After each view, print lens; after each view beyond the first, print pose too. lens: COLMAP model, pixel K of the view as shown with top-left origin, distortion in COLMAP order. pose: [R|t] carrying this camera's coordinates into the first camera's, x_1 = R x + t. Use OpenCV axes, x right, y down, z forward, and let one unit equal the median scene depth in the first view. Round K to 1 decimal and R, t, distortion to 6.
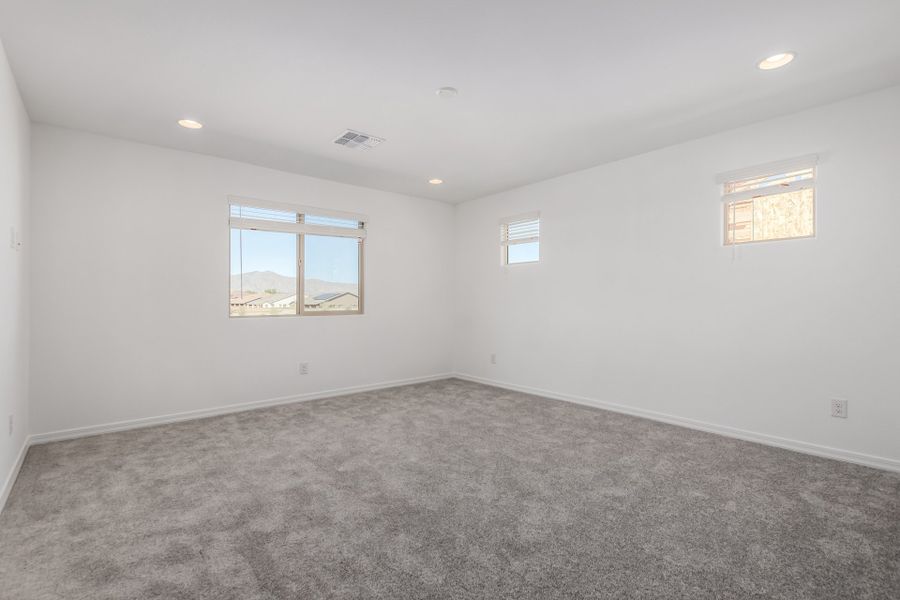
lens RADIAL K [[417.8, 0, 448.8], [0, 417.8, 299.5], [0, 0, 1]] dist [0.011231, -0.002338]
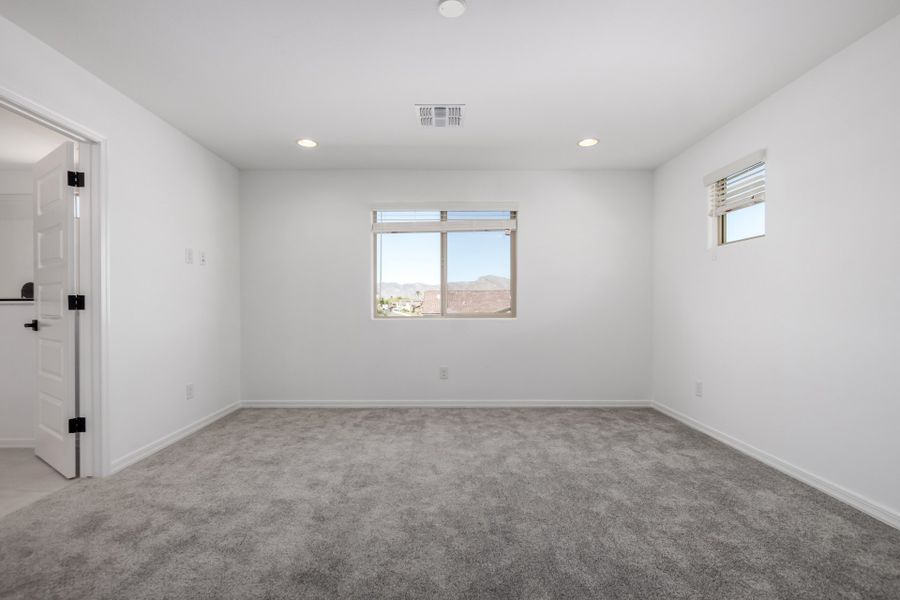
lens RADIAL K [[417.8, 0, 448.6], [0, 417.8, 302.6], [0, 0, 1]] dist [0.011231, -0.002338]
pose [[0.763597, 0.000137, -0.645693, 0.339410], [0.001359, 0.999997, 0.001820, 0.003528], [0.645691, -0.002267, 0.763595, 0.343535]]
